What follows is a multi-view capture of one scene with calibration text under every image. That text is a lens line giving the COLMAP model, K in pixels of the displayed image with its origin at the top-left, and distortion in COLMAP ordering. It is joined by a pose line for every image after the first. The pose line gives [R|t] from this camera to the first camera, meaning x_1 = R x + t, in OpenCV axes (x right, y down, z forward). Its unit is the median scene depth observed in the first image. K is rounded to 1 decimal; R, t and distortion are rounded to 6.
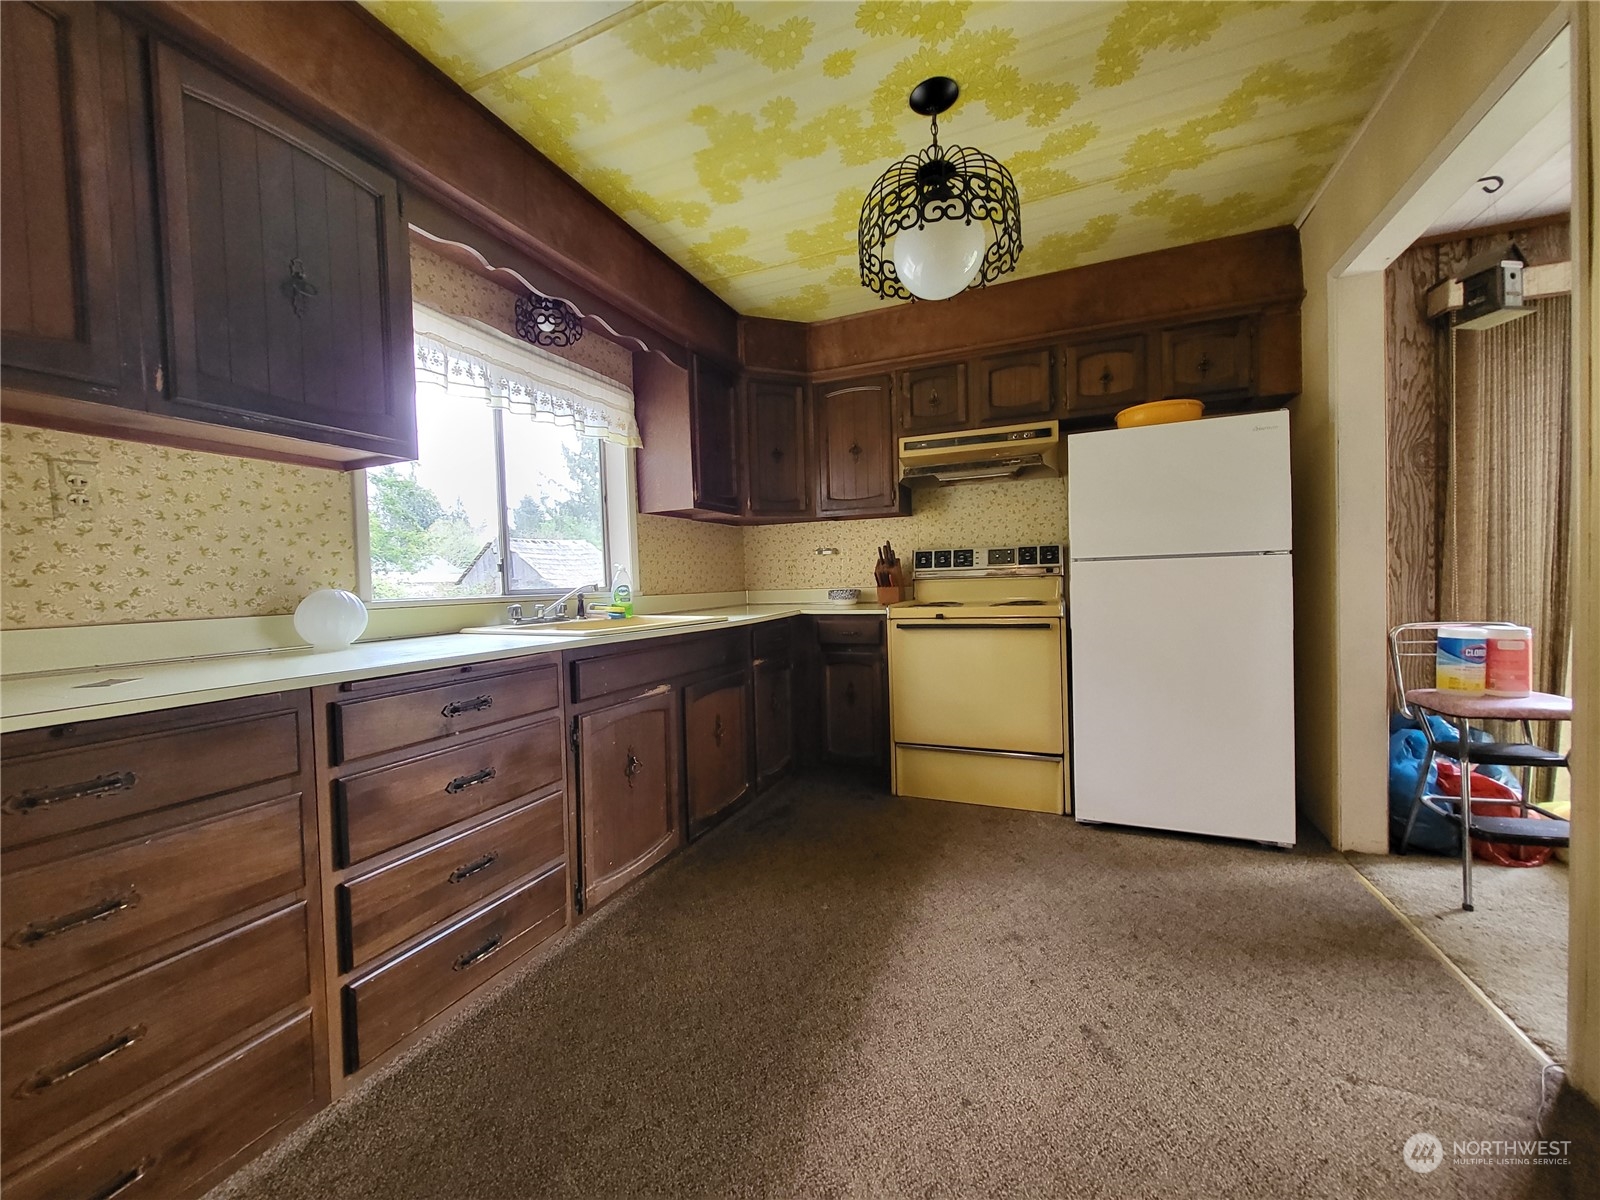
lens RADIAL K [[632.0, 0, 791.7], [0, 632.0, 598.4], [0, 0, 1]] dist [0.001473, -0.000134]
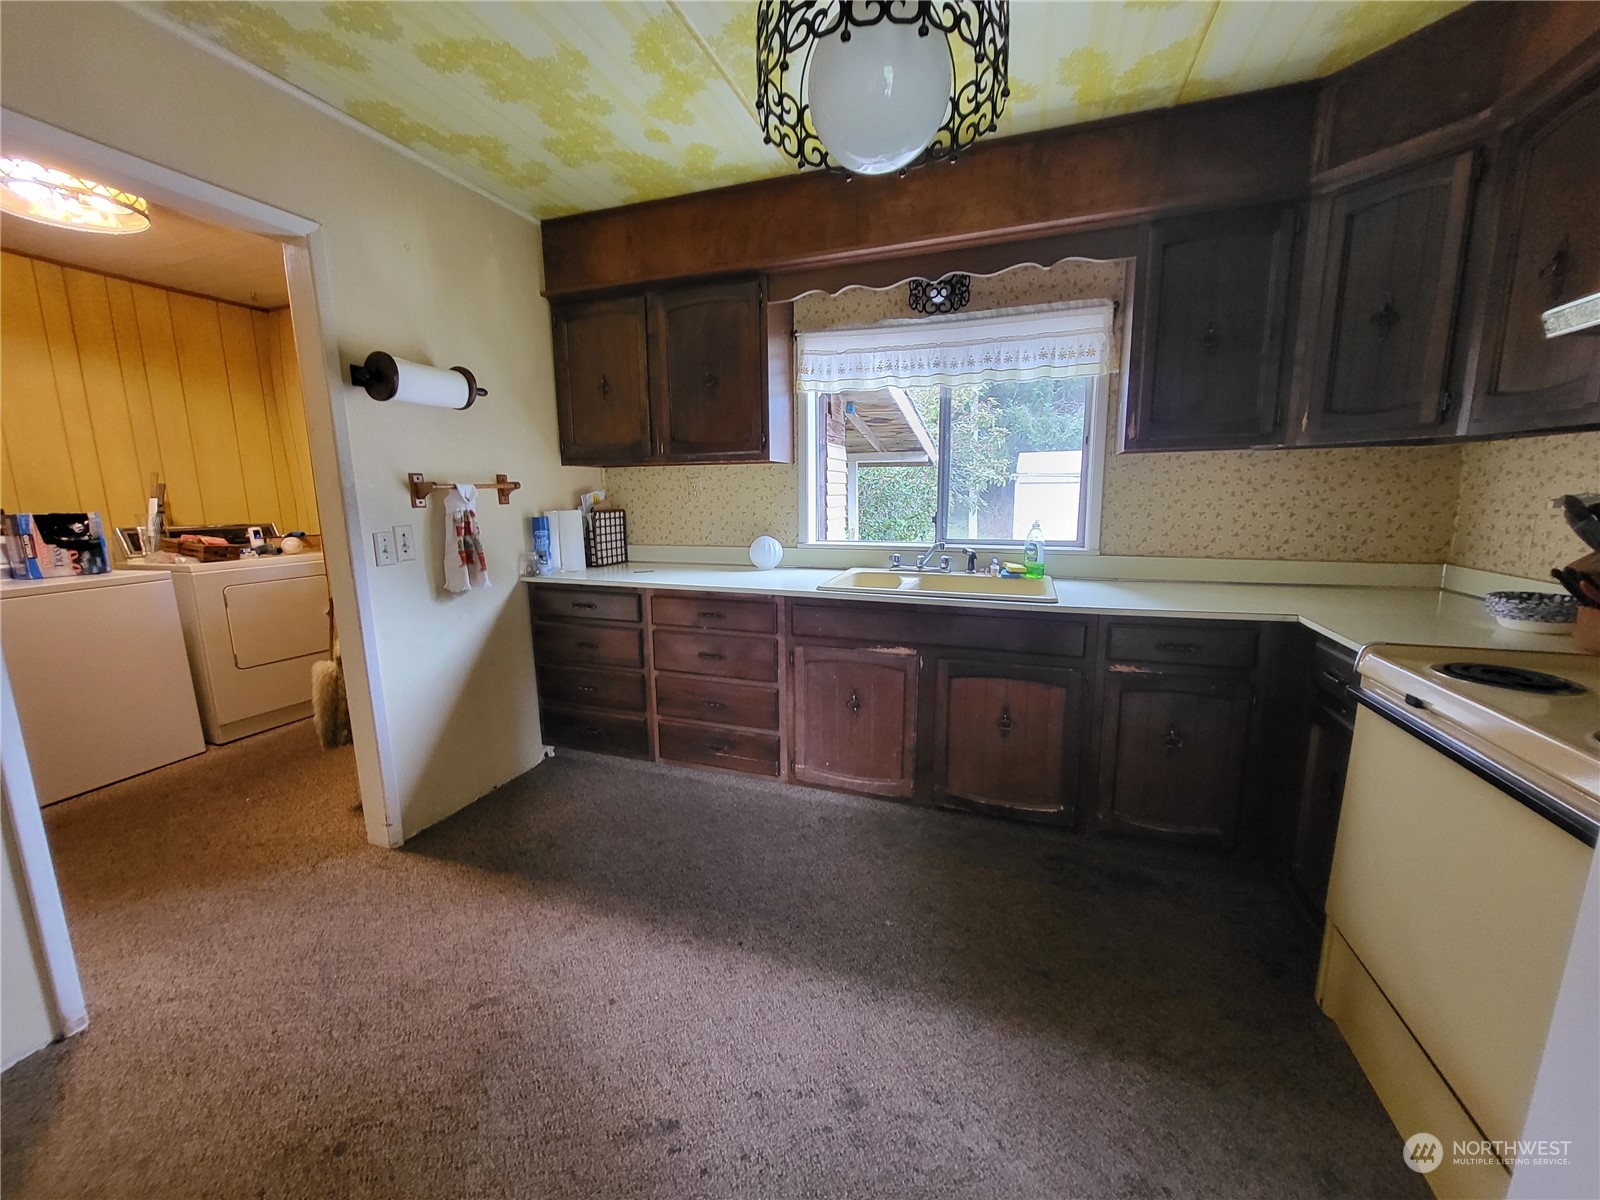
lens RADIAL K [[632.0, 0, 790.5], [0, 632.0, 599.5], [0, 0, 1]] dist [0.001473, -0.000134]
pose [[0.050613, 0.200274, -0.978432, 0.947691], [-0.016188, 0.979723, 0.199701, -0.176693], [0.998587, 0.005731, 0.052829, 0.884779]]
